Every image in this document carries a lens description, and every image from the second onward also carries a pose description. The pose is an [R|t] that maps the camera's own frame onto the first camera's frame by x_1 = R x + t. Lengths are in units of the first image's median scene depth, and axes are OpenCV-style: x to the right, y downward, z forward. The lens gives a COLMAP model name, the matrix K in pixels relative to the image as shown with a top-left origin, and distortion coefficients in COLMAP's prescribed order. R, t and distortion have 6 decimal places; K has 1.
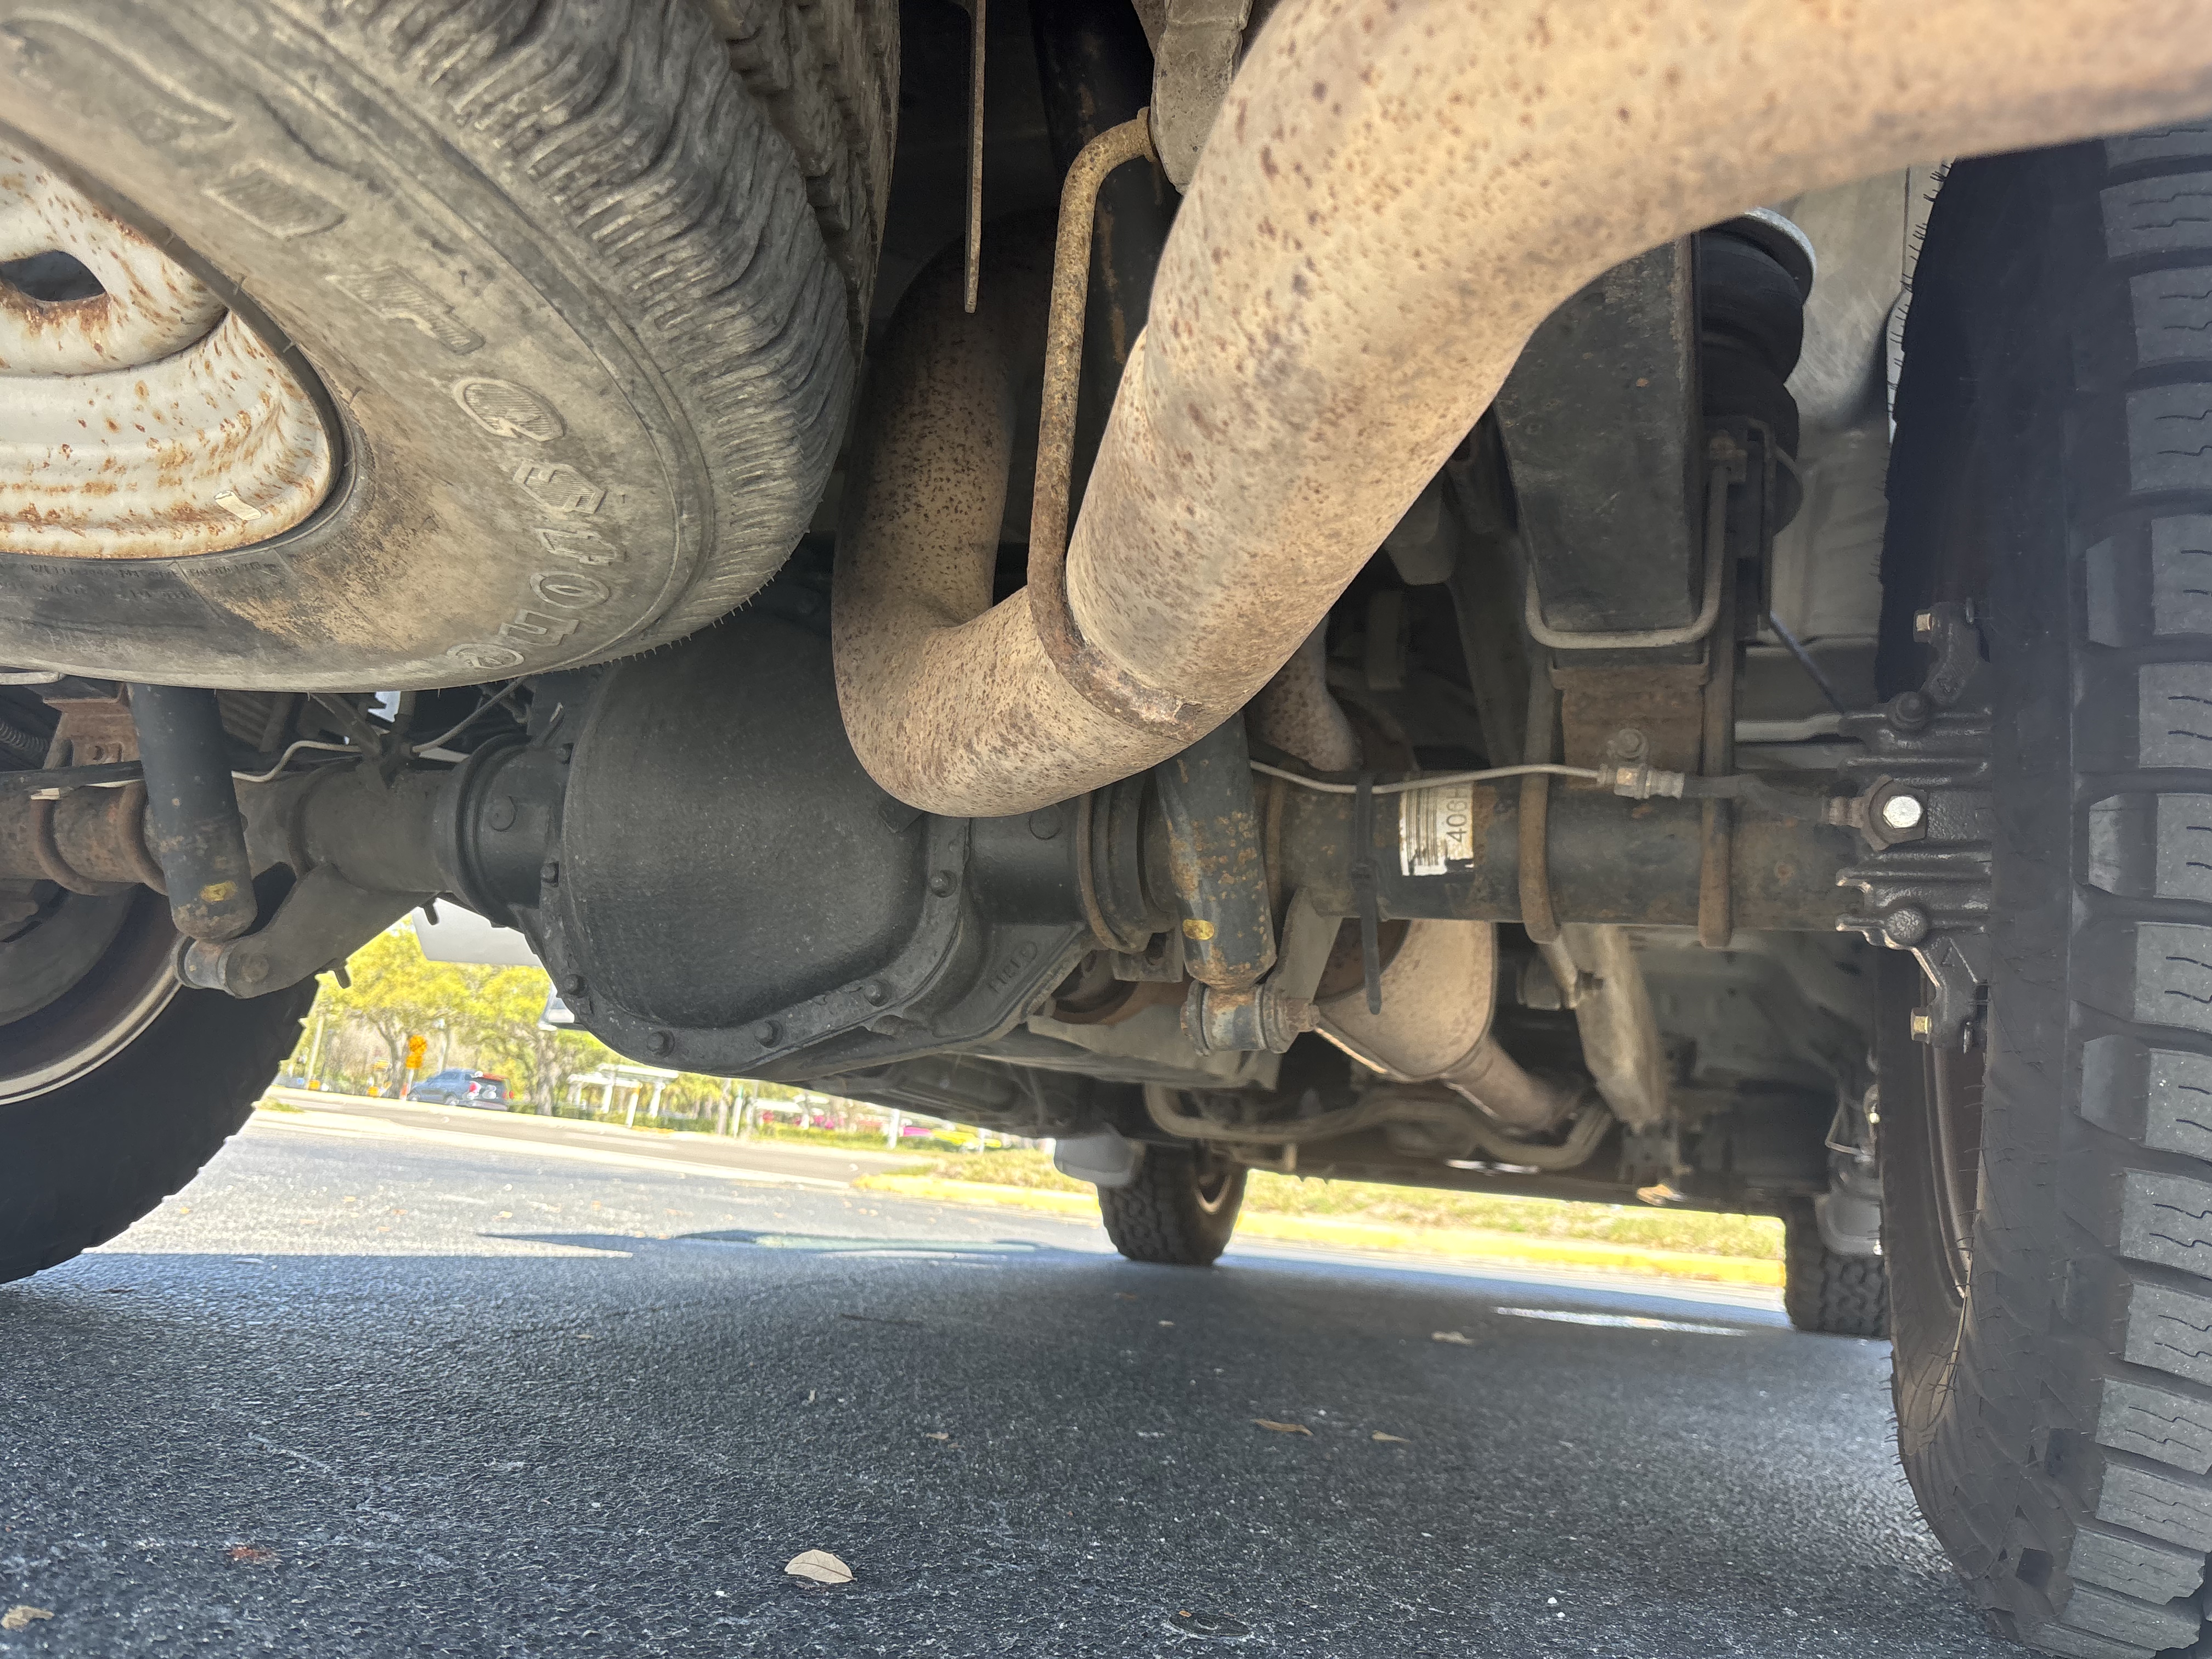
lens RADIAL K [[1826.5, 0, 1106.0], [0, 1826.5, 829.5], [0, 0, 1]] dist [0.000369, 0.090716]
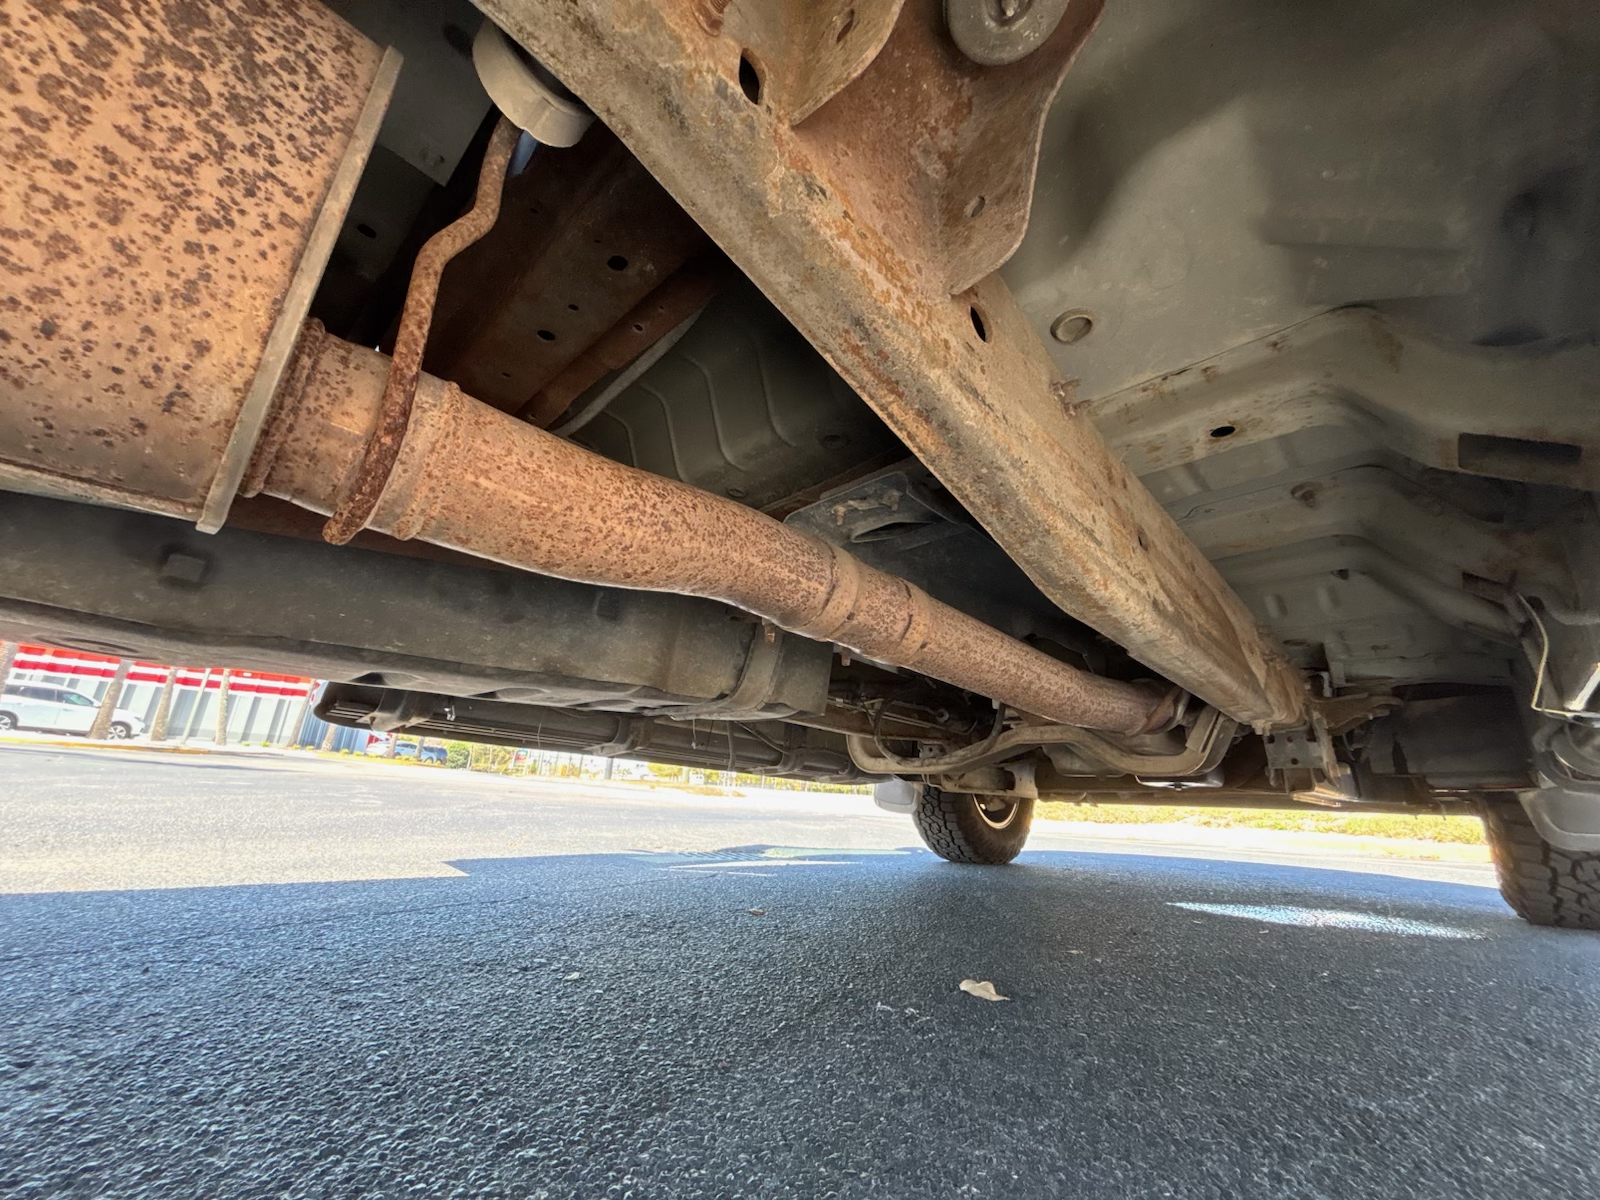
lens RADIAL K [[638.3, 0, 804.0], [0, 638.3, 593.3], [0, 0, 1]] dist [-0.000731, -0.002113]
pose [[0.903613, -0.180787, -0.388328, 0.173646], [0.121370, 0.977477, -0.172648, 0.098616], [0.410795, 0.108875, 0.905204, 0.470447]]
